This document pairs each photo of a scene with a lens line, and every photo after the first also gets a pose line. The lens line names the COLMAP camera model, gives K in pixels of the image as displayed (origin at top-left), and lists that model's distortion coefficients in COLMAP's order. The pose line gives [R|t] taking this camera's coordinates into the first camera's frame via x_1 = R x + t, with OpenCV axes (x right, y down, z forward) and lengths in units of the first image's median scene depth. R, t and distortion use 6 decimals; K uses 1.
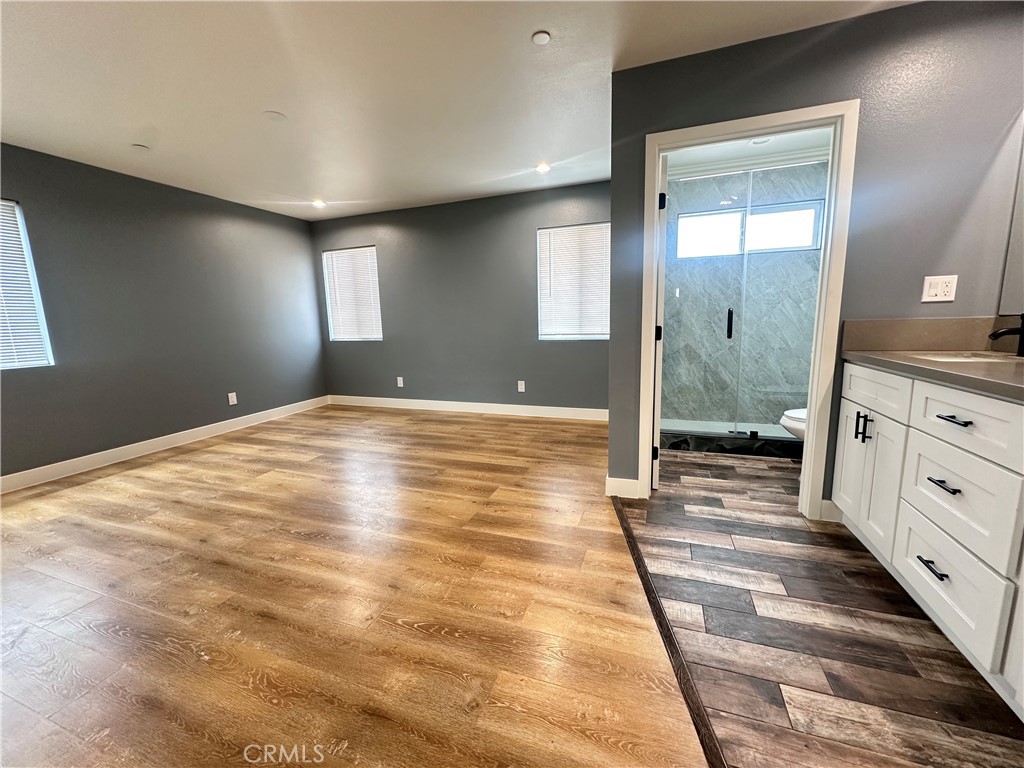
lens RADIAL K [[410.6, 0, 512.9], [0, 410.6, 384.1], [0, 0, 1]] dist [-0.001442, 0.000202]
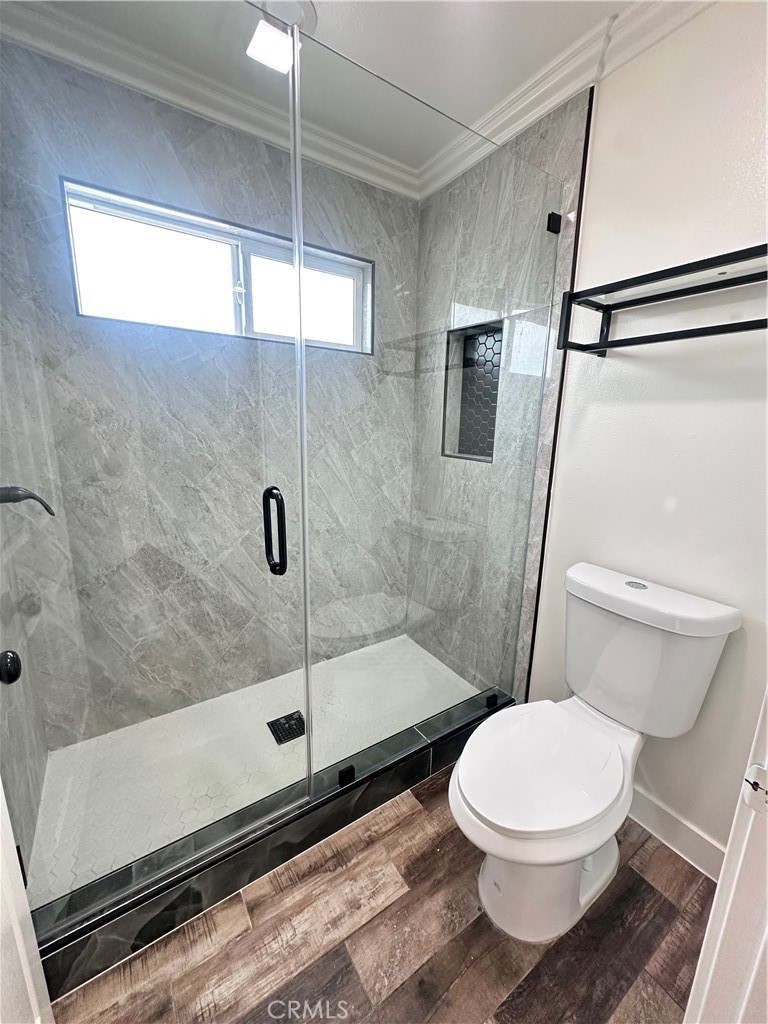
lens RADIAL K [[410.6, 0, 388.2], [0, 410.6, 512.4], [0, 0, 1]] dist [-0.001442, 0.000202]
pose [[0.594081, -0.128352, 0.794099, 0.424372], [0.088833, 0.991618, 0.093820, -0.246176], [-0.799485, 0.014805, 0.600504, 0.962741]]
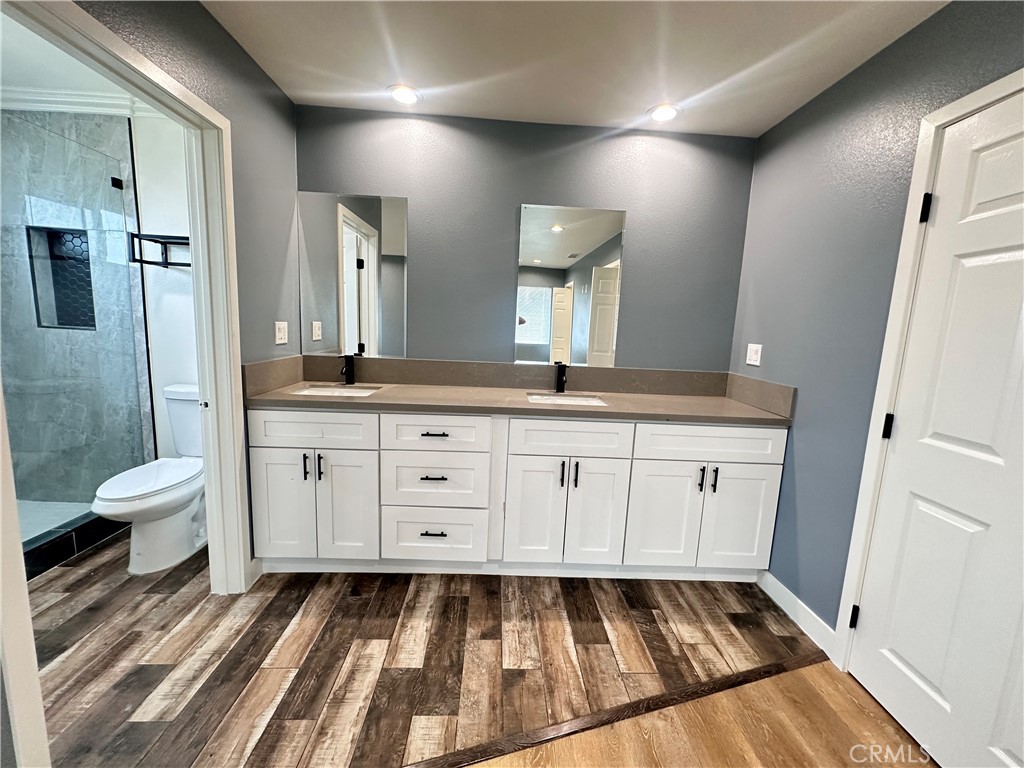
lens RADIAL K [[410.6, 0, 515.4], [0, 410.6, 375.1], [0, 0, 1]] dist [-0.001442, 0.000202]
pose [[-0.370326, -0.114580, 0.921808, -0.222946], [0.116503, 0.978798, 0.168467, -0.189054], [-0.921567, 0.169781, -0.349125, 0.660756]]
